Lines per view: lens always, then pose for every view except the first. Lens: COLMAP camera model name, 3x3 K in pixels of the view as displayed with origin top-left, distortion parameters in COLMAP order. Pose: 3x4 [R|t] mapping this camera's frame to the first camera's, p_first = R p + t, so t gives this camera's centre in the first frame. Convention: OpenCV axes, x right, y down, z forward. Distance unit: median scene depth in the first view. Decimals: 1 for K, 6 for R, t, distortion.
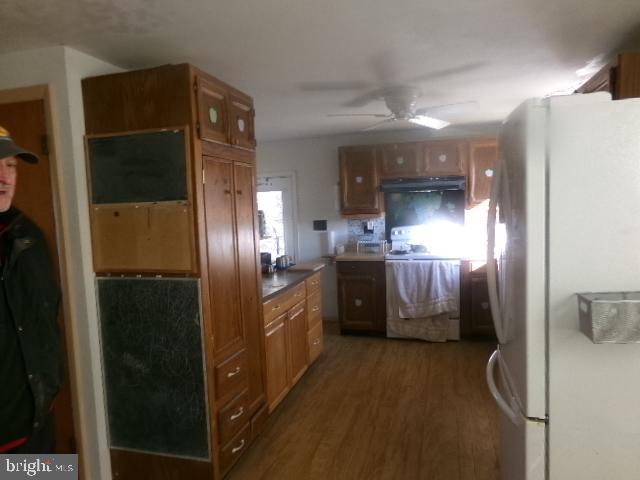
lens RADIAL K [[446.2, 0, 320.0], [0, 446.2, 240.0], [0, 0, 1]] dist [-0.050420, 0.004006]
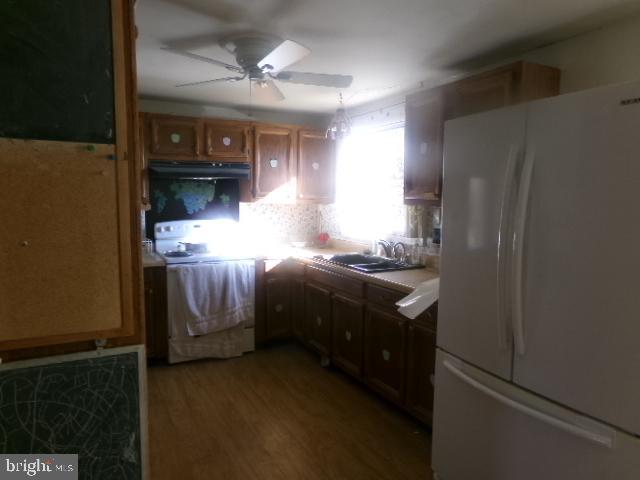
lens RADIAL K [[446.2, 0, 320.0], [0, 446.2, 240.0], [0, 0, 1]] dist [-0.050420, 0.004006]
pose [[0.736219, -0.022593, 0.676366, -0.181101], [0.016513, 0.999745, 0.015420, -0.005245], [-0.676542, -0.000184, 0.736404, 0.261240]]
